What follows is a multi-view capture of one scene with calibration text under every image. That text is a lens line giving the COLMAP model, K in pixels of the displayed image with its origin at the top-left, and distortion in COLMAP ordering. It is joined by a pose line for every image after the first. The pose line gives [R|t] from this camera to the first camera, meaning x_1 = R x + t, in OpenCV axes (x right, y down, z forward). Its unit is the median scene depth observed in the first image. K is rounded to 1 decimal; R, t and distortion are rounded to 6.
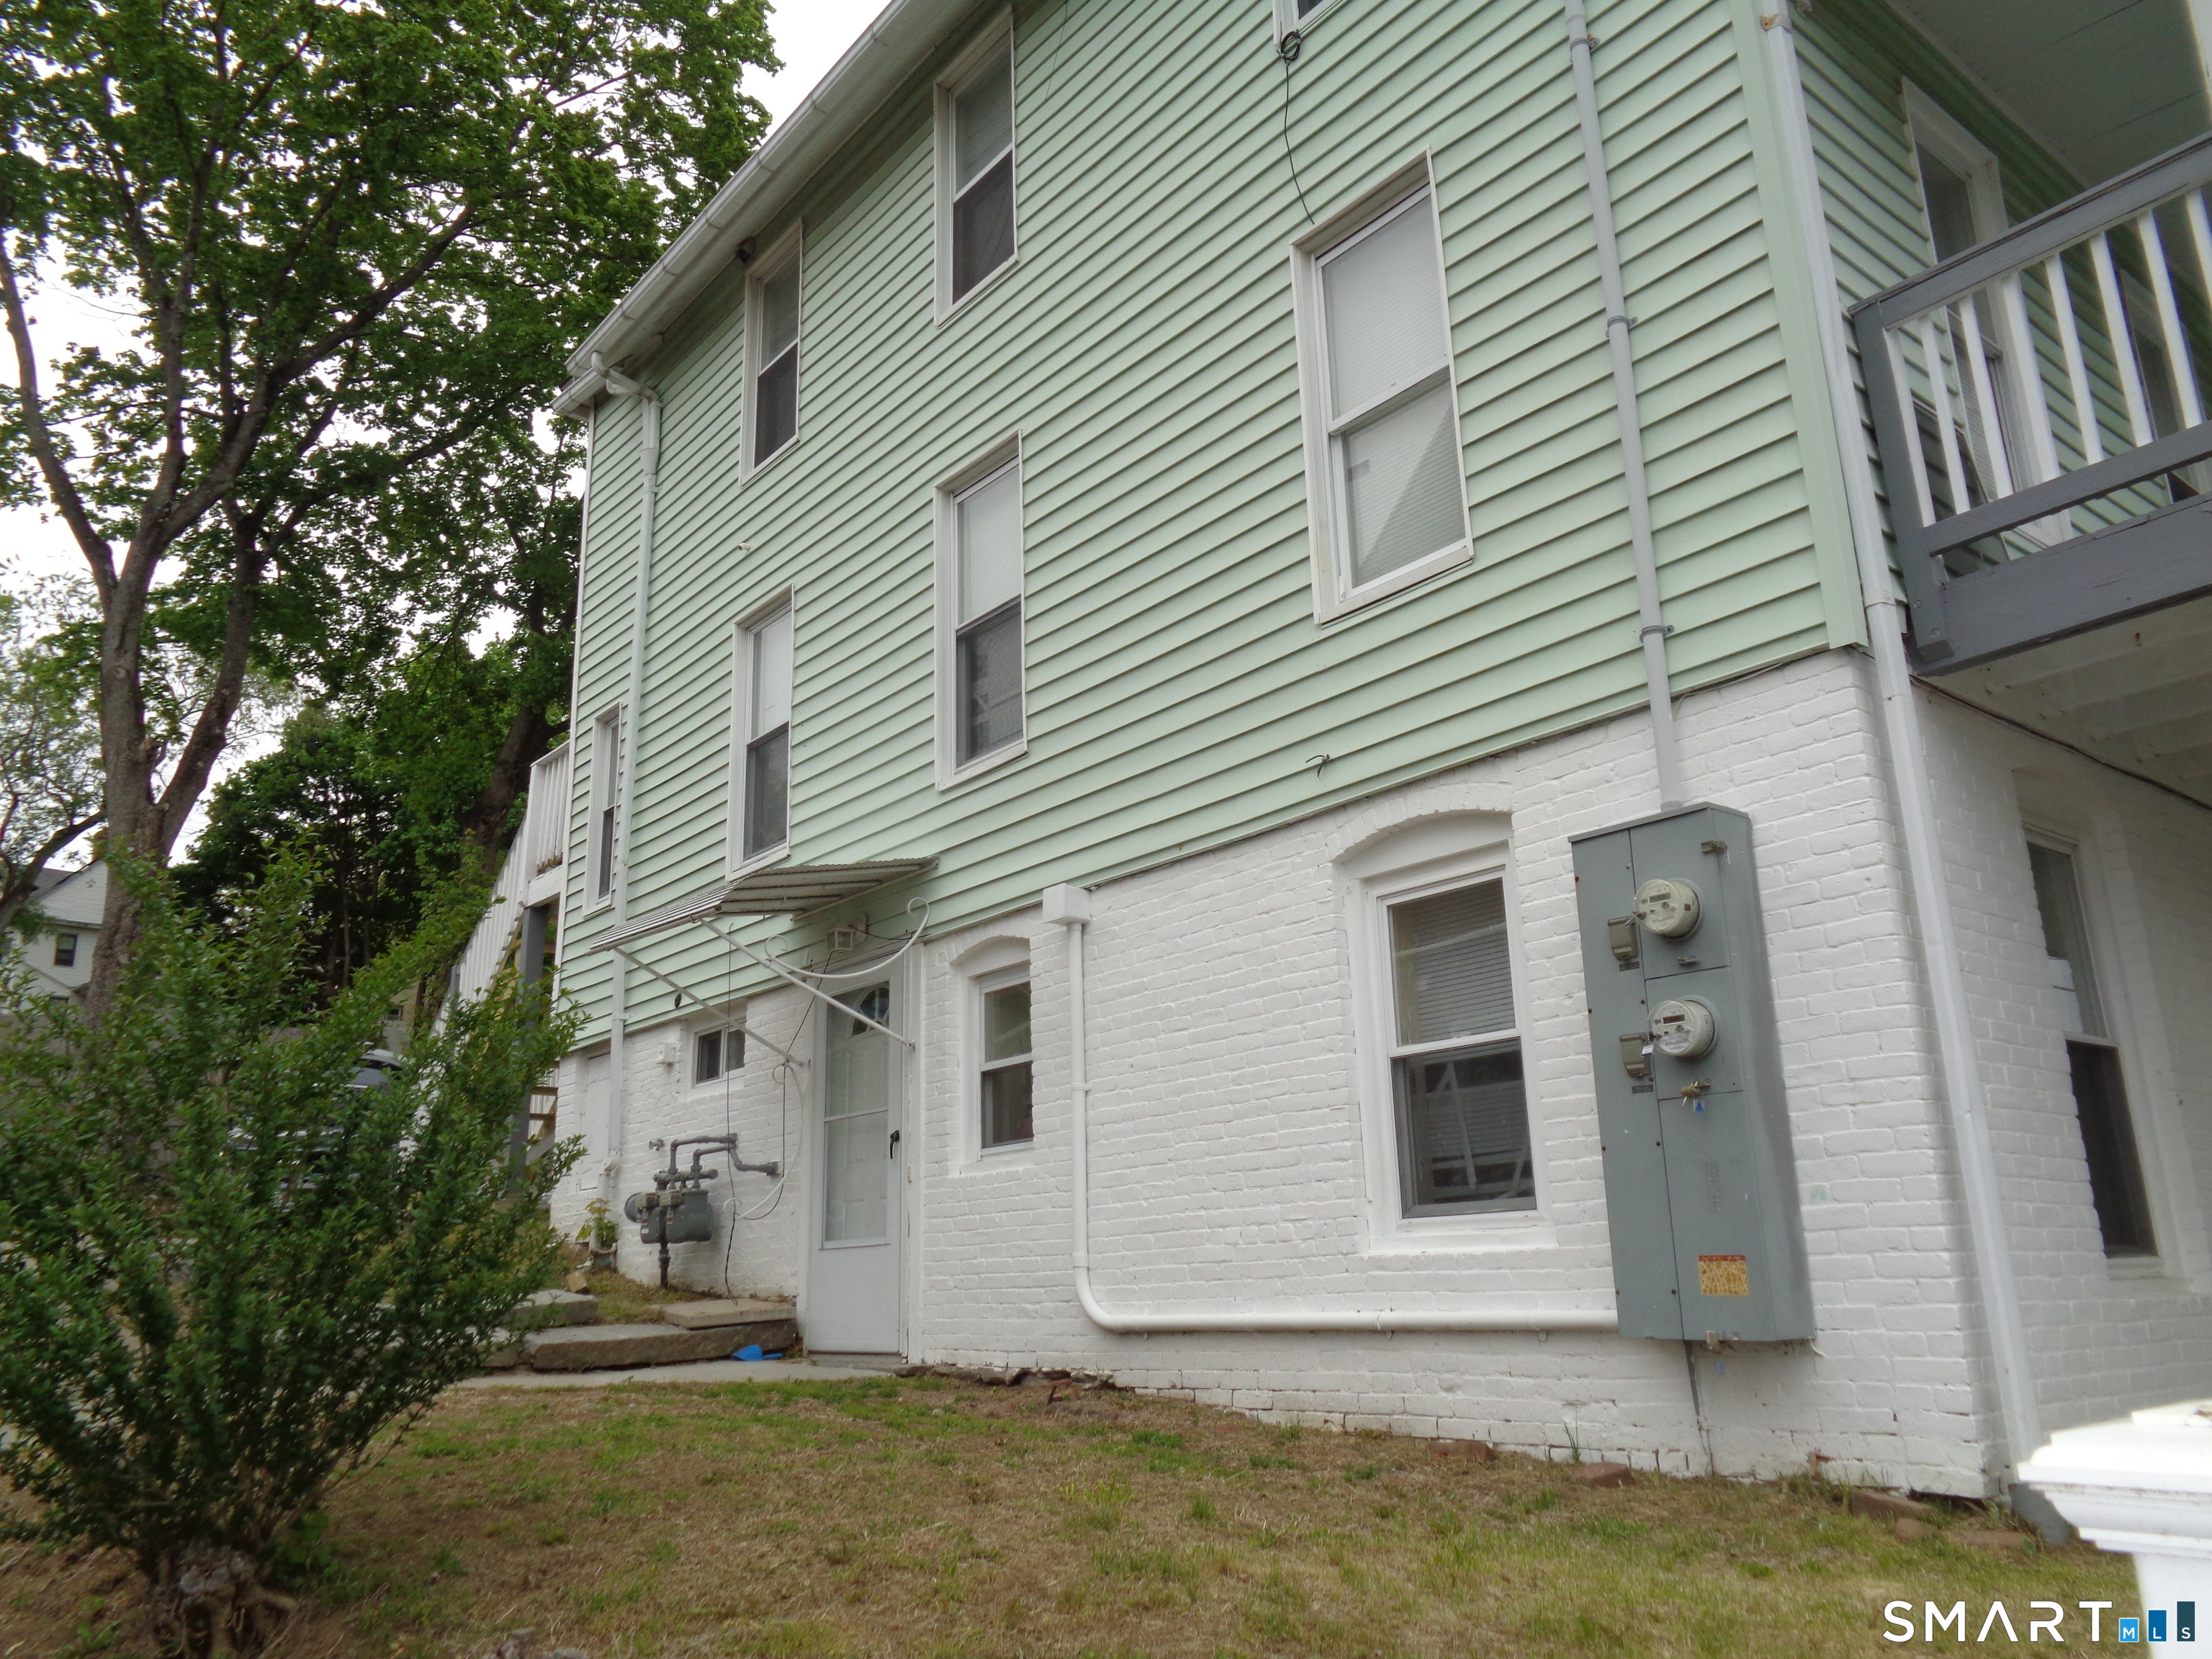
lens RADIAL K [[1656.4, 0, 1106.0], [0, 1656.4, 829.5], [0, 0, 1]] dist [-0.004445, 0.006171]
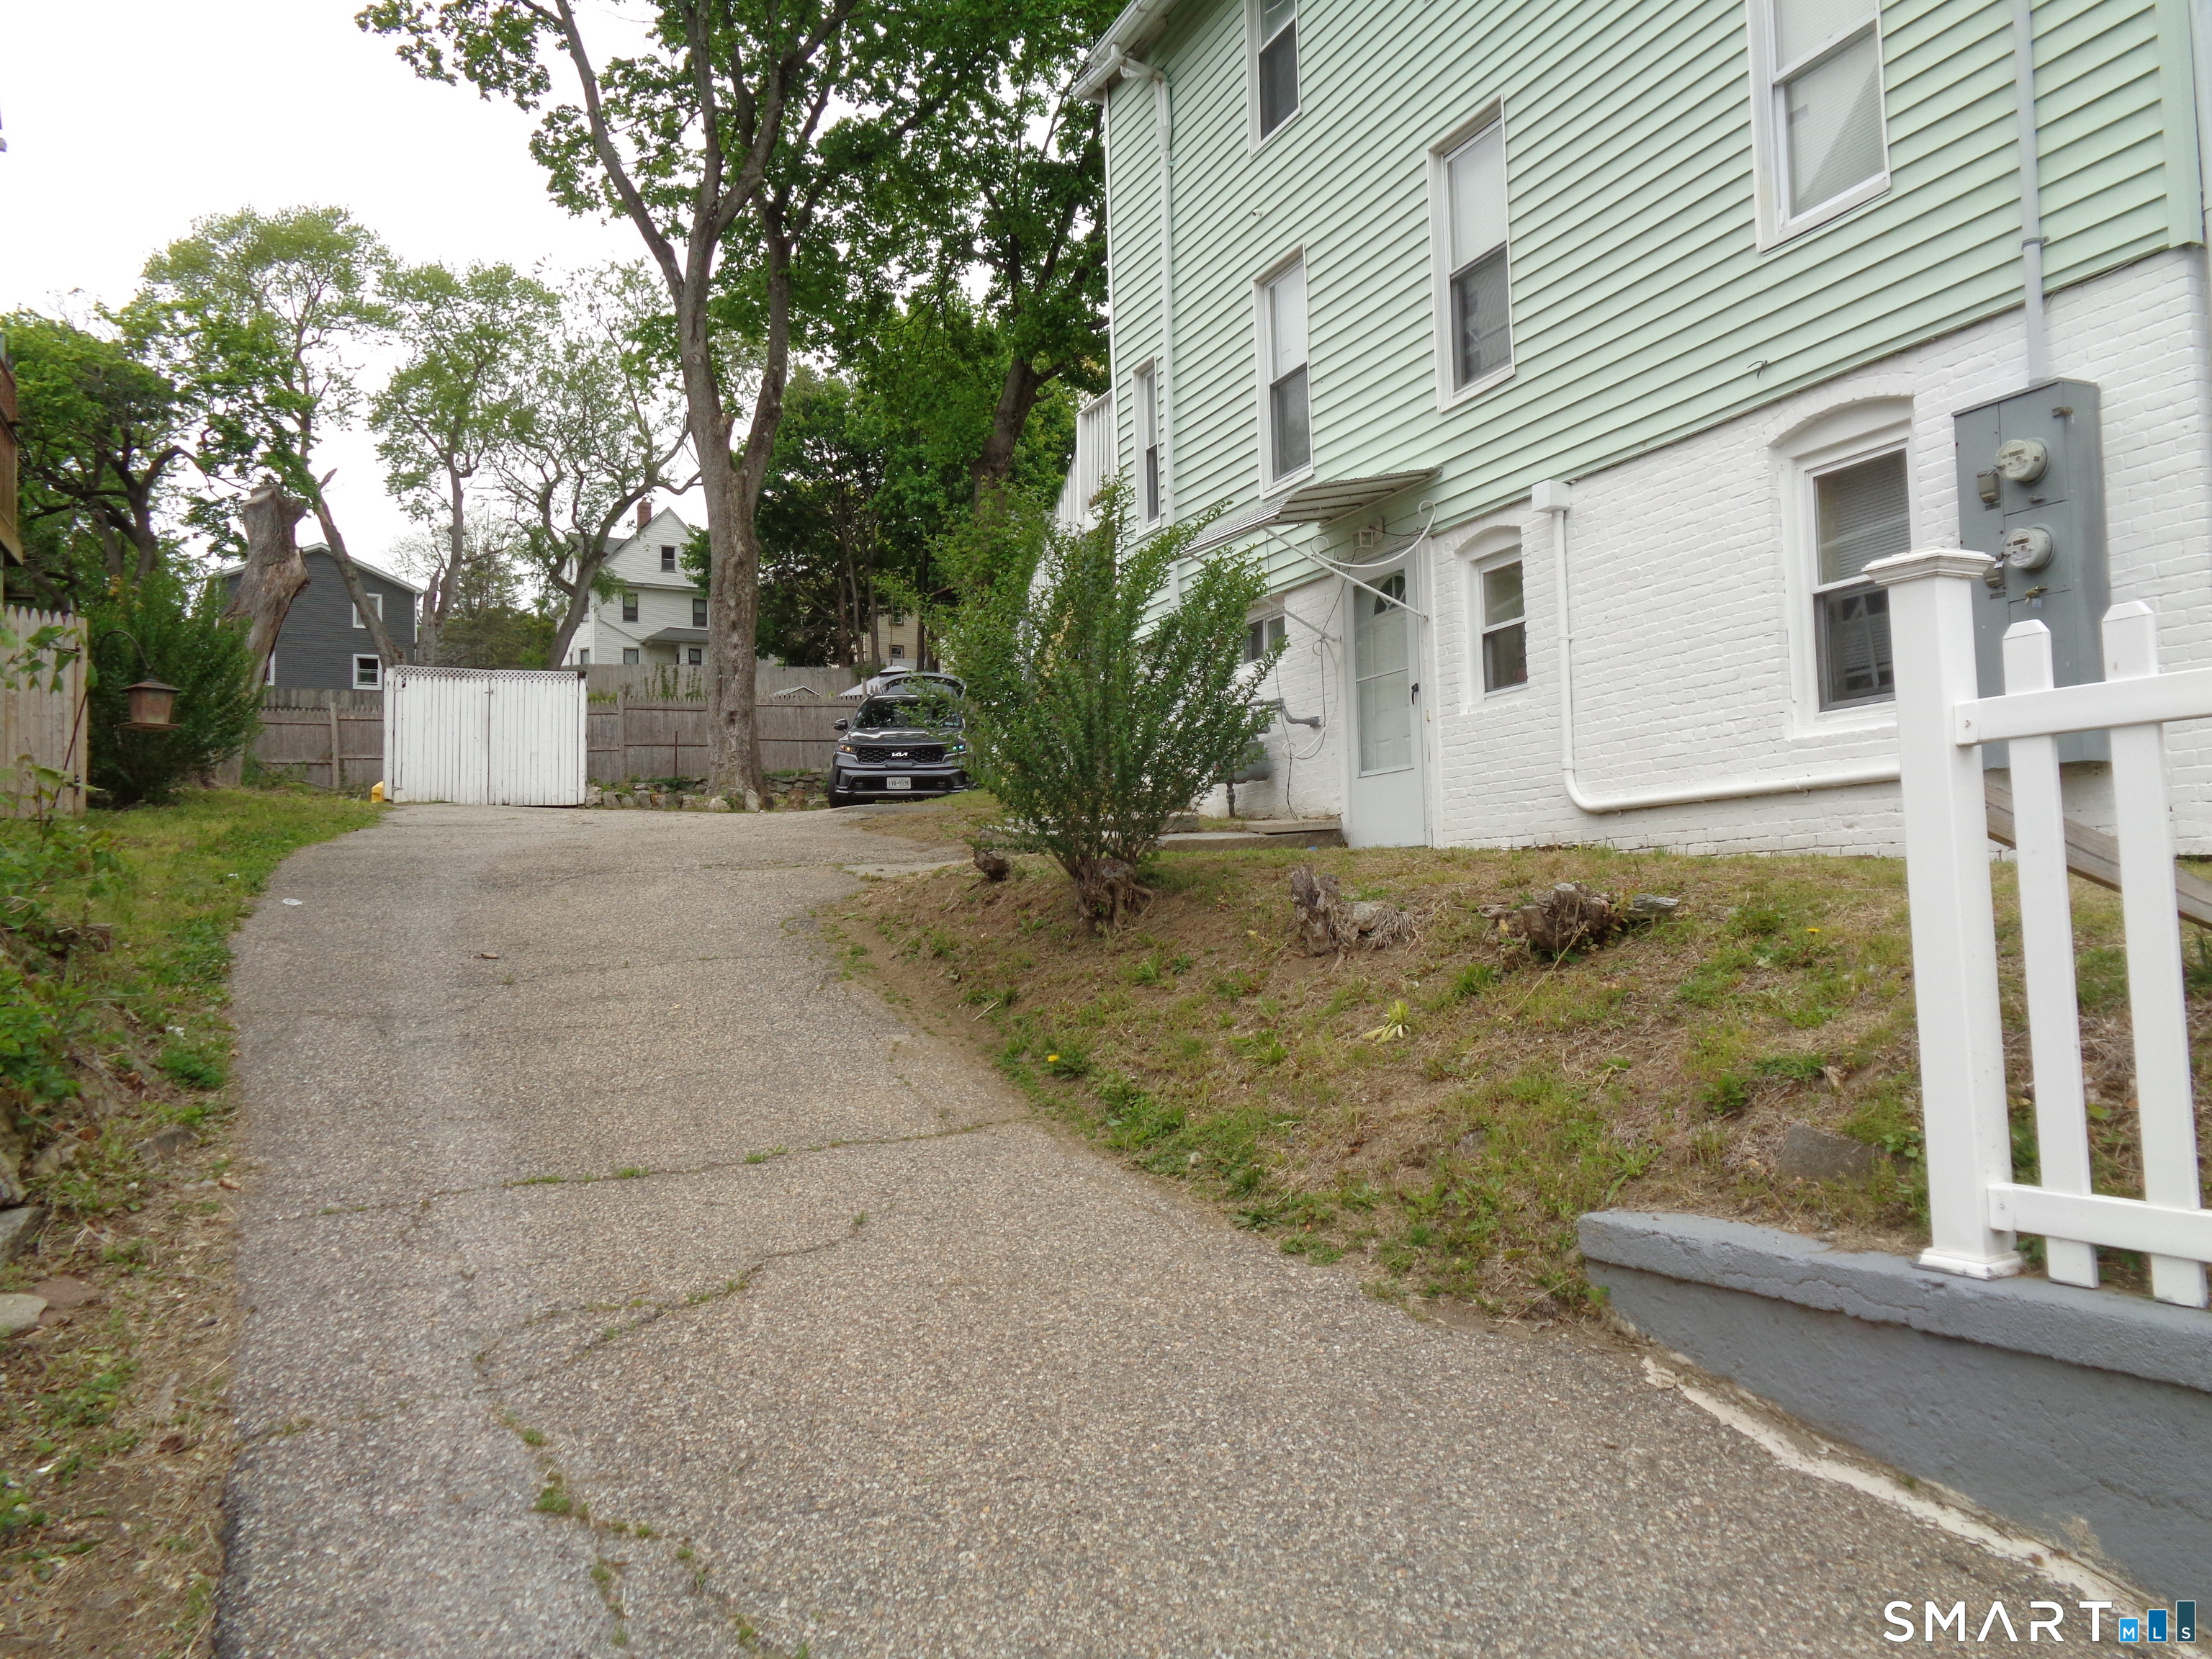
lens RADIAL K [[1681.2, 0, 1132.3], [0, 1681.2, 820.6], [0, 0, 1]] dist [0.022939, -0.000155]
pose [[0.969003, -0.016599, -0.246489, -0.018210], [0.069140, 0.976091, 0.206073, -0.000711], [0.237175, -0.216728, 0.946983, -0.318987]]
